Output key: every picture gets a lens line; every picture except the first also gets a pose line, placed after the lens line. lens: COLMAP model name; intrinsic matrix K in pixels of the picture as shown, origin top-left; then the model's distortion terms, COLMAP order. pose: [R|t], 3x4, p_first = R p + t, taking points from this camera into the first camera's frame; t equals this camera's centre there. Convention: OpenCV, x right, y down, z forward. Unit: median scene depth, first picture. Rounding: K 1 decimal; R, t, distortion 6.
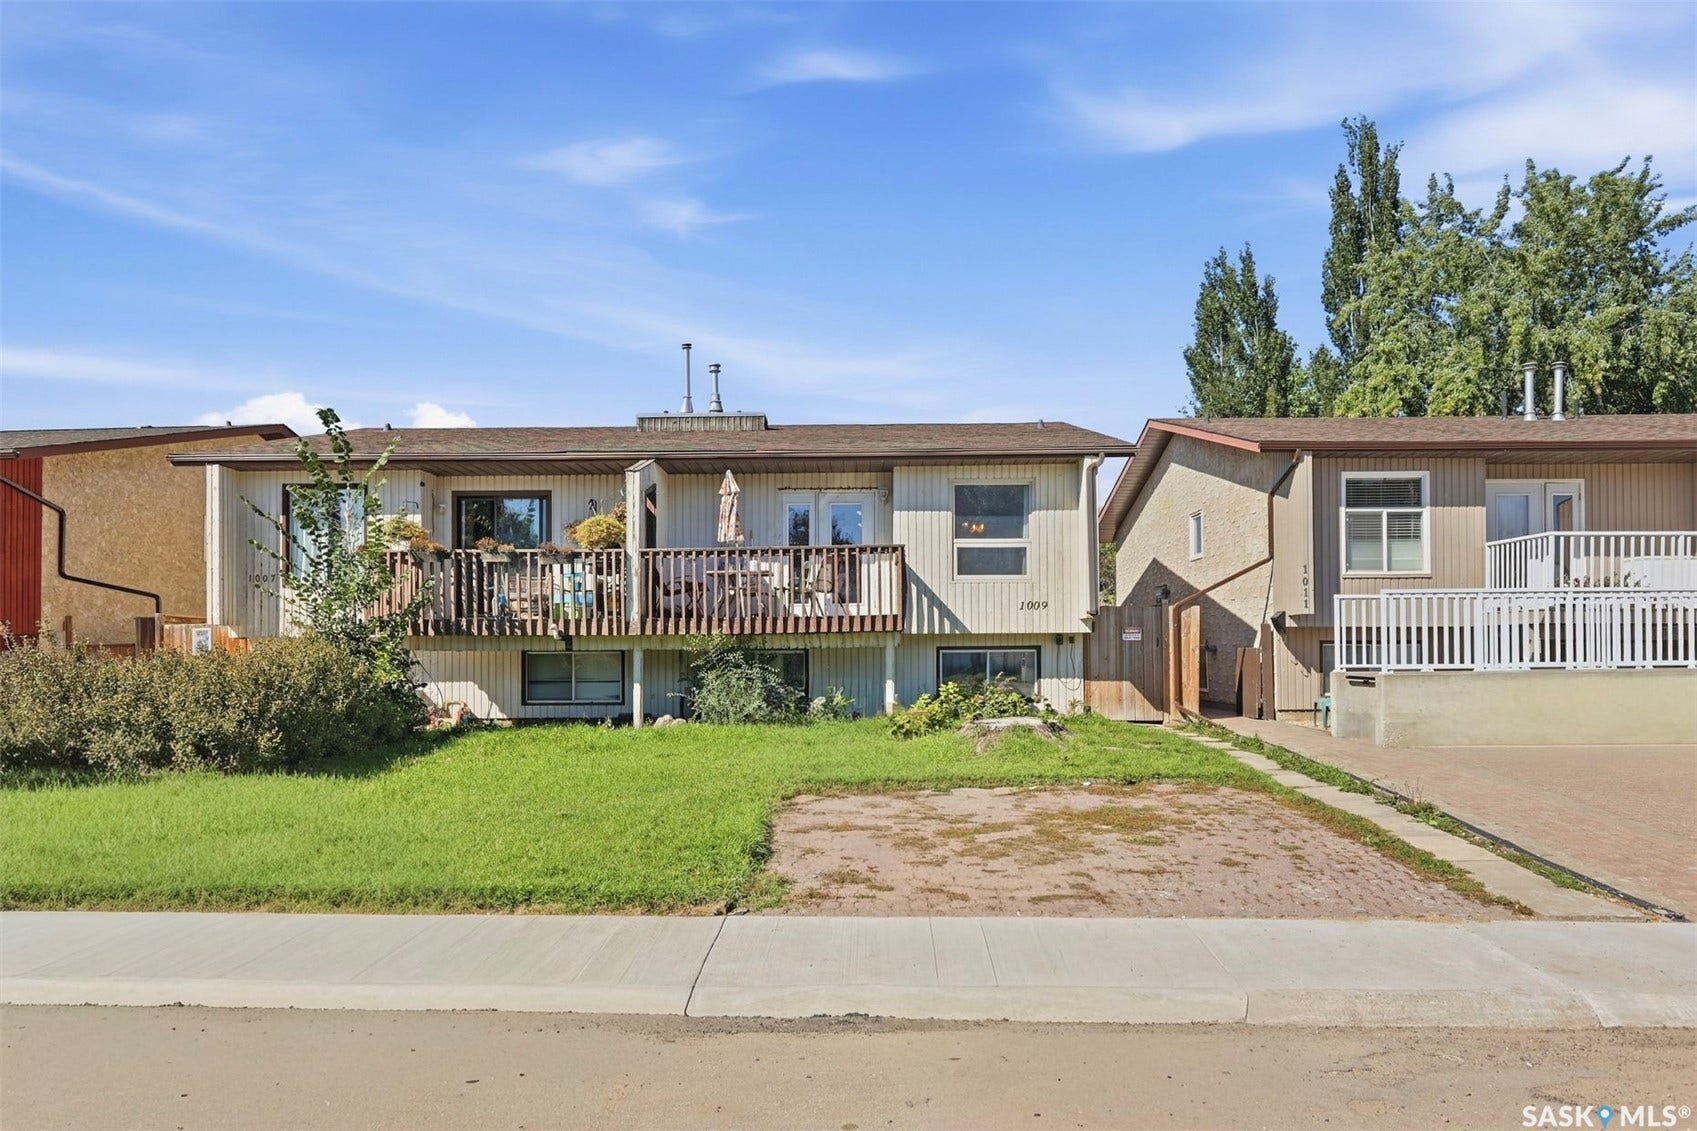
lens RADIAL K [[739.7, 0, 847.2], [0, 739.7, 579.5], [0, 0, 1]] dist [-0.004924, 0.001358]
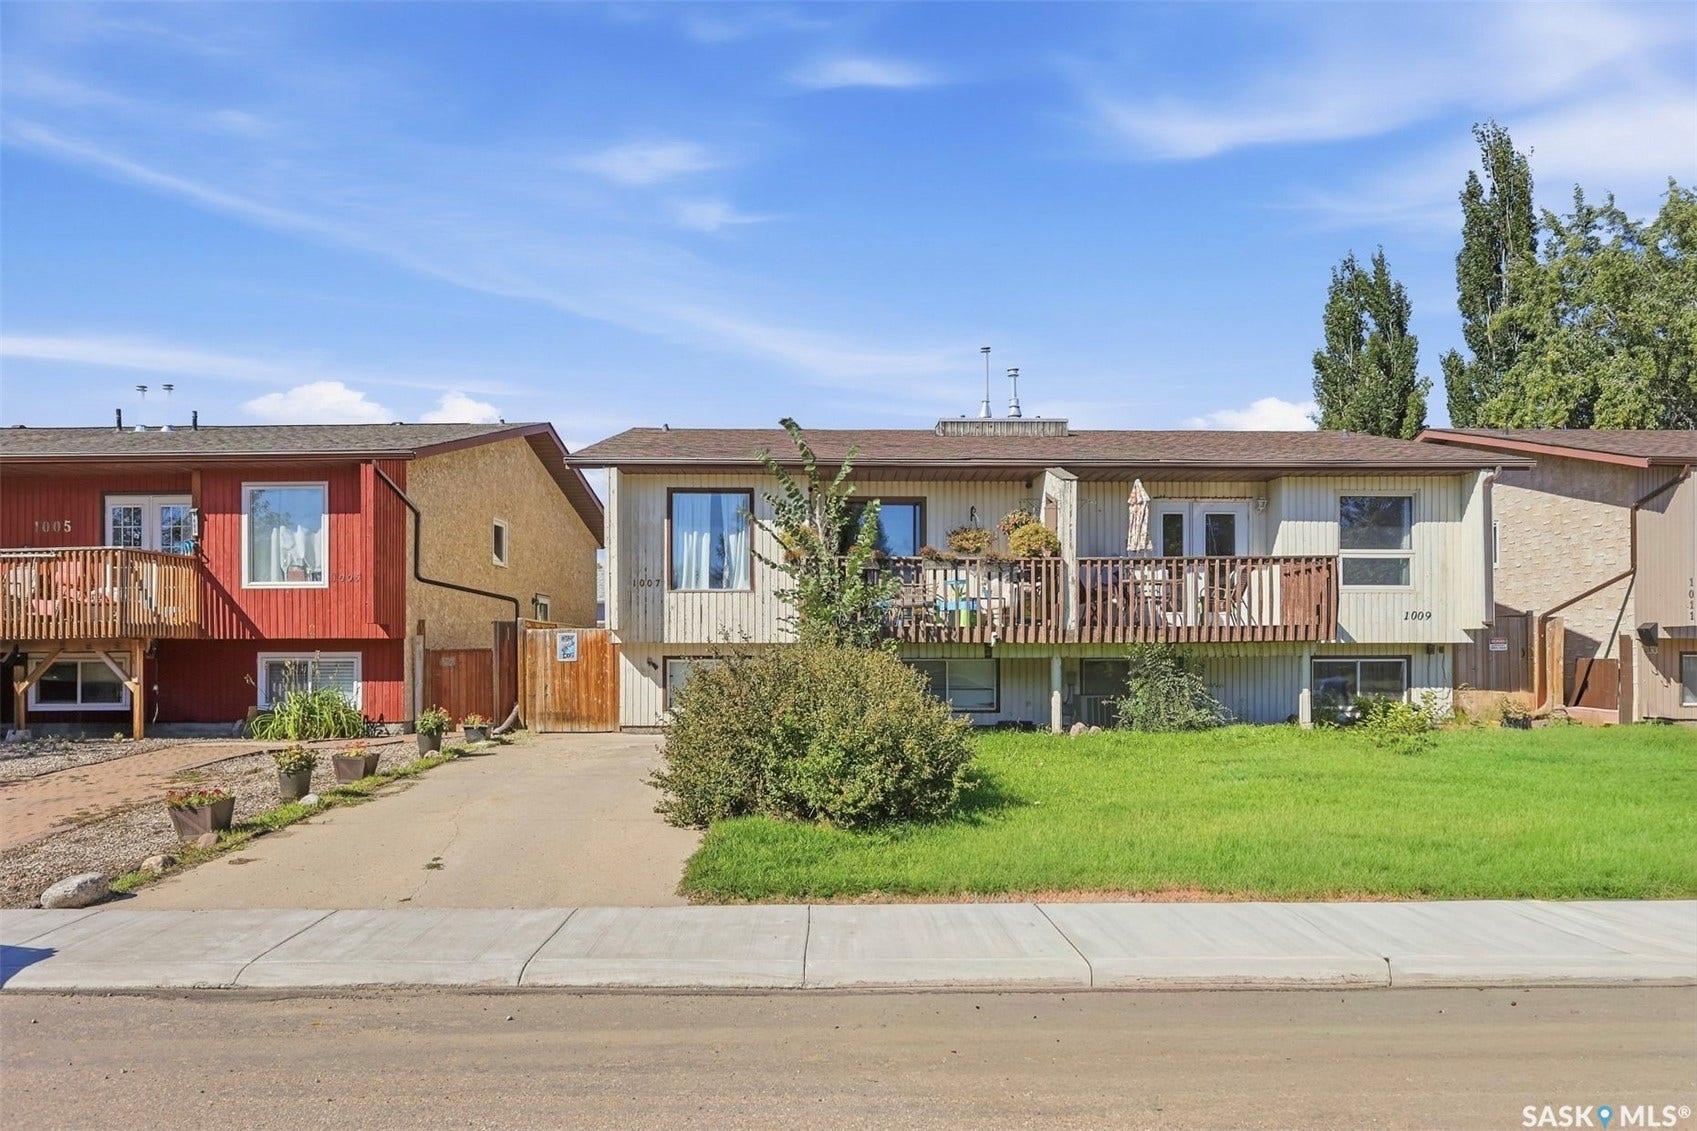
lens RADIAL K [[739.7, 0, 848.3], [0, 739.7, 562.3], [0, 0, 1]] dist [-0.004924, 0.001358]
pose [[0.999894, 0.008079, 0.012136, -0.512844], [-0.007829, 0.999759, -0.020516, -0.010251], [-0.012298, 0.020419, 0.999716, 0.004930]]
